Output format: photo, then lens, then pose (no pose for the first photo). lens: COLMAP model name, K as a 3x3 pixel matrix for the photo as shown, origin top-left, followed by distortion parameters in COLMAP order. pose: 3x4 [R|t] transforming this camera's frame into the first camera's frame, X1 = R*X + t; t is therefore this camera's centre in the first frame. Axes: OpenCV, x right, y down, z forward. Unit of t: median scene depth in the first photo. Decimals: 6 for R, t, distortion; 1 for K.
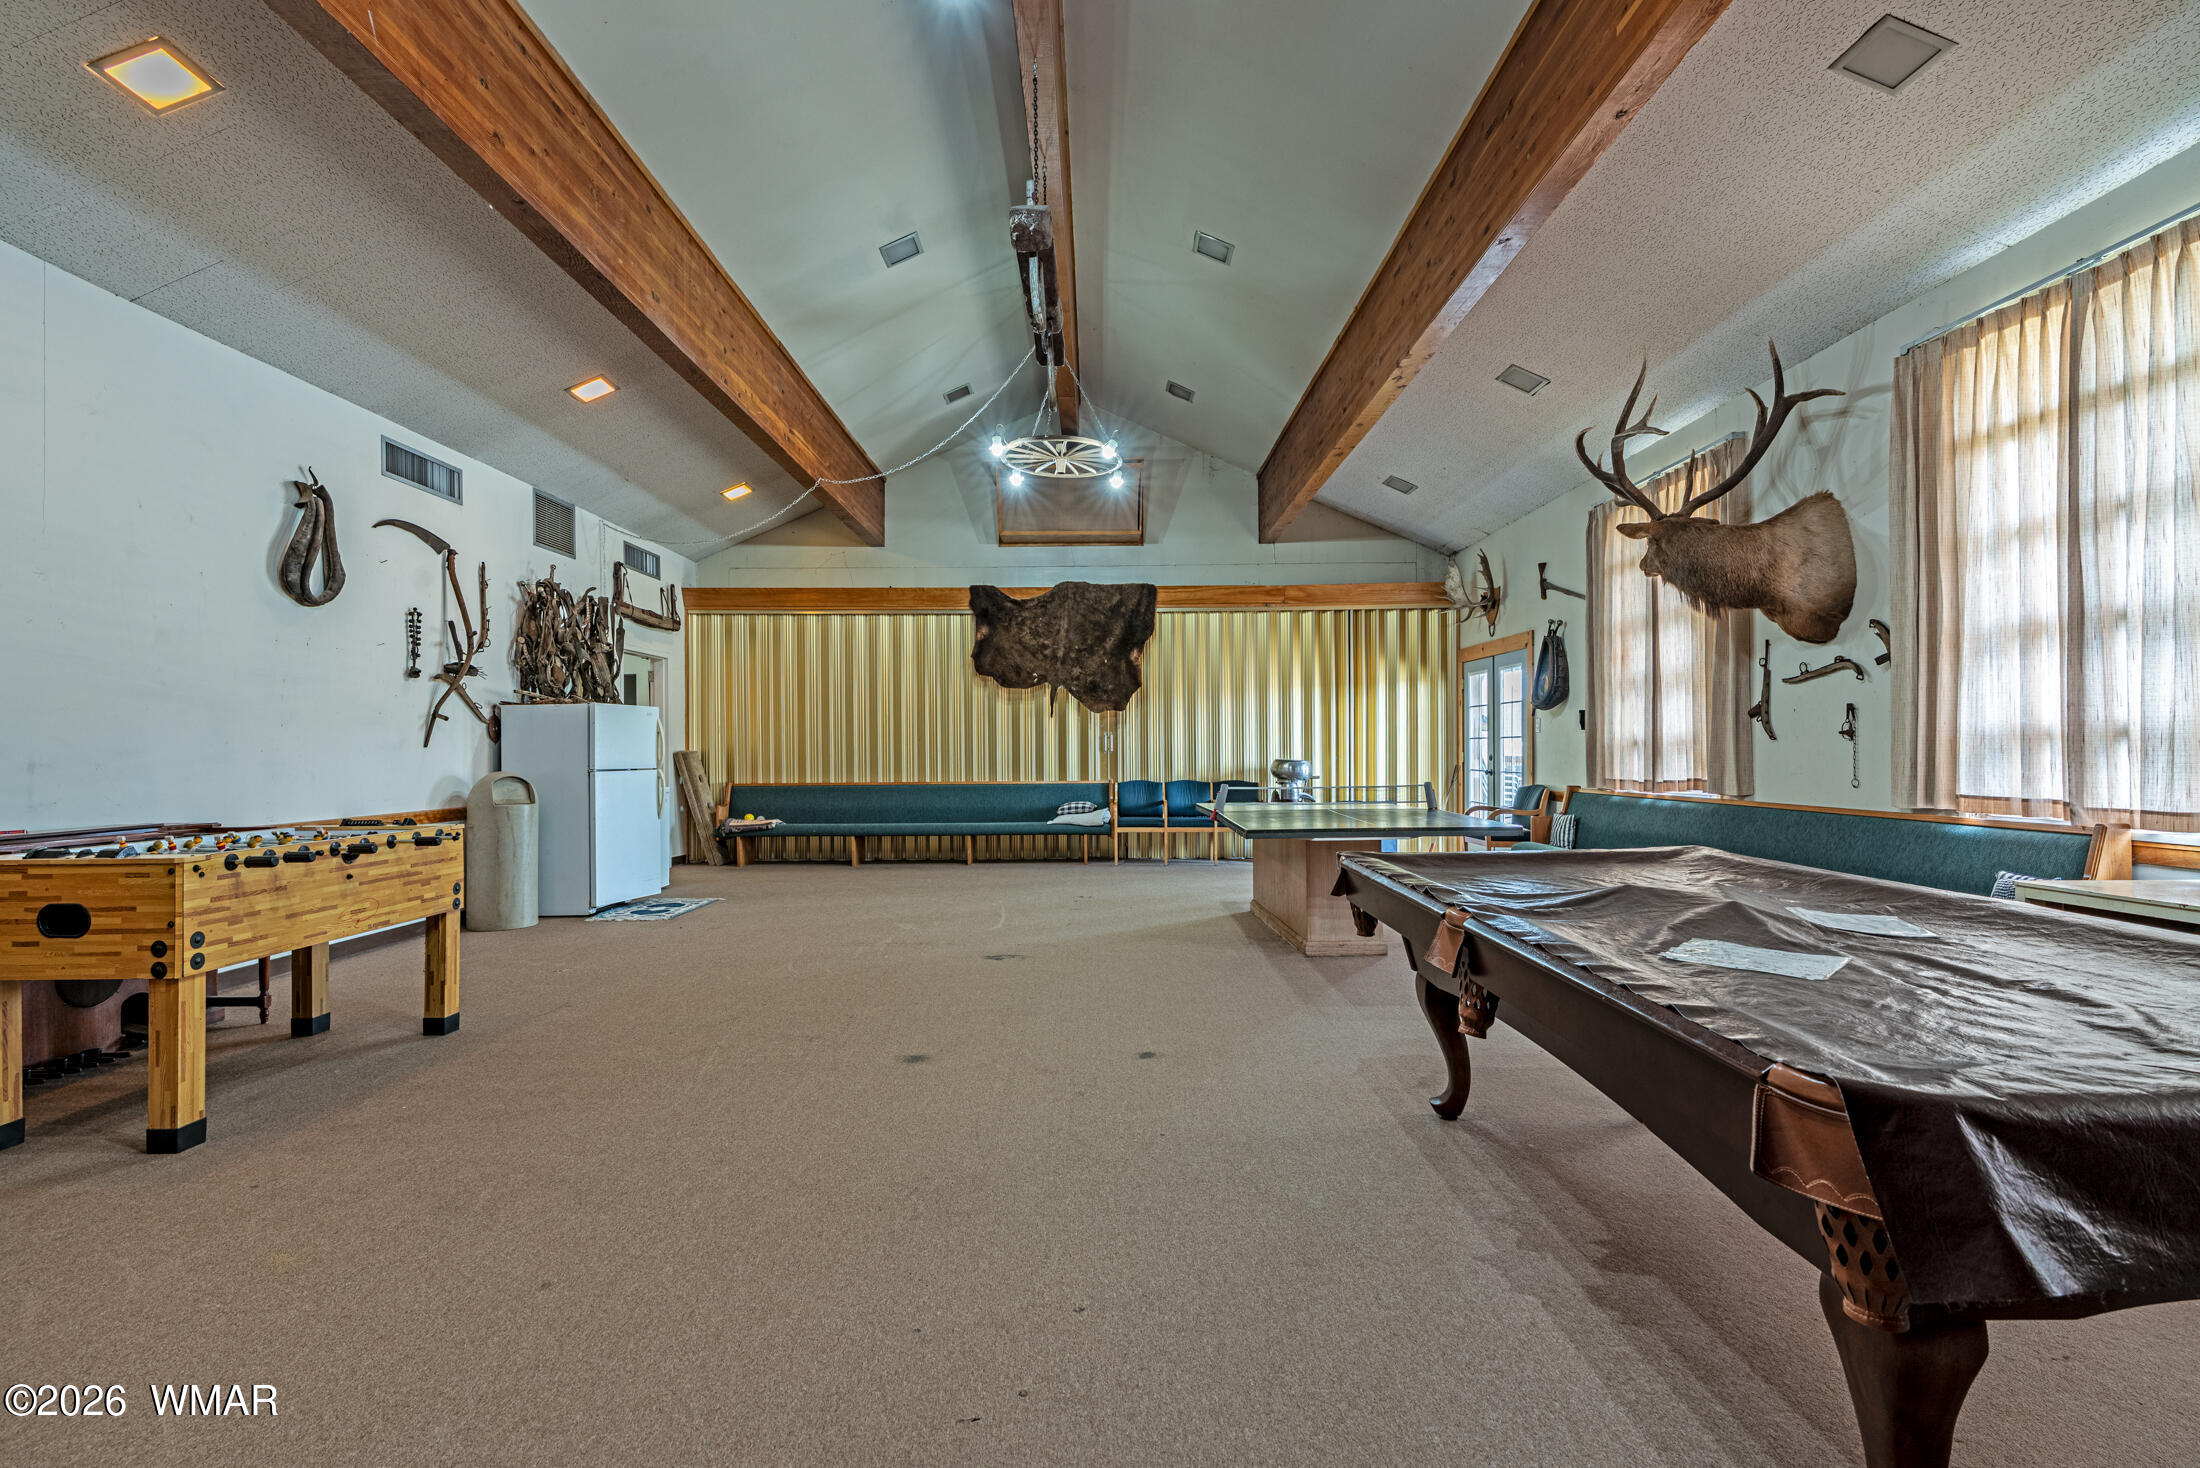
lens RADIAL K [[1565.6, 0, 1100.0], [0, 1565.6, 734.0], [0, 0, 1]] dist [0.051977, -0.002694]
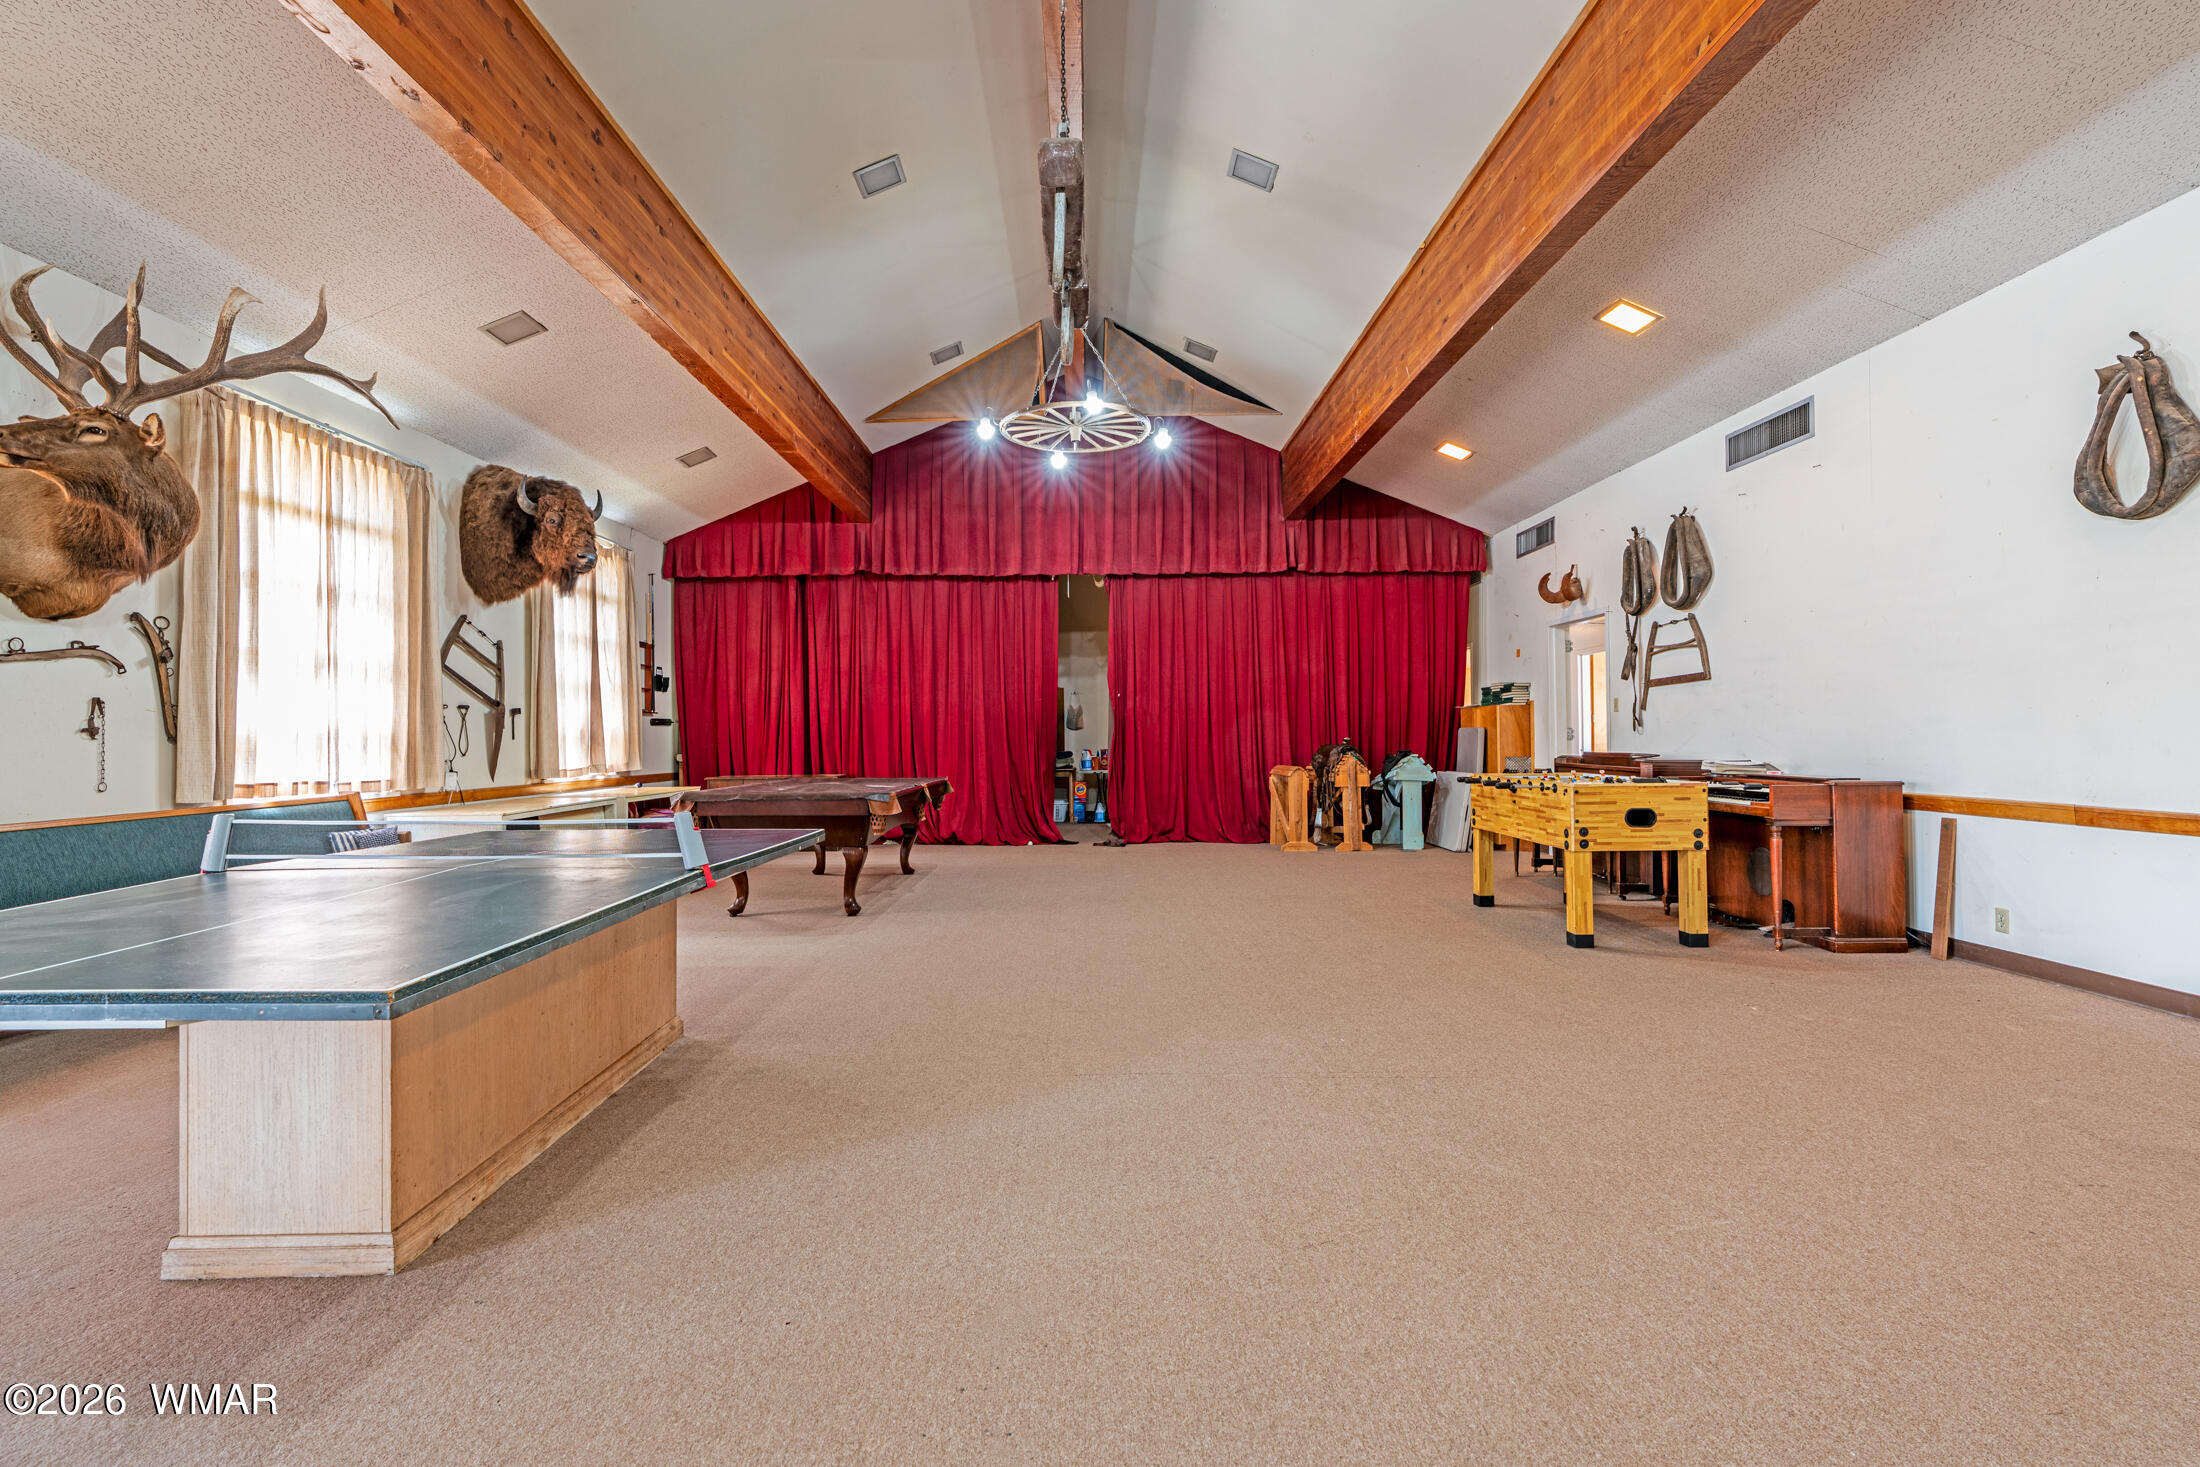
lens RADIAL K [[1565.6, 0, 1100.0], [0, 1565.6, 733.5], [0, 0, 1]] dist [0.051977, -0.002694]
pose [[-0.999884, -0.003365, -0.014828, -0.076392], [-0.003248, 0.999963, -0.007913, 0.006285], [0.014854, -0.007863, -0.999859, 1.928381]]
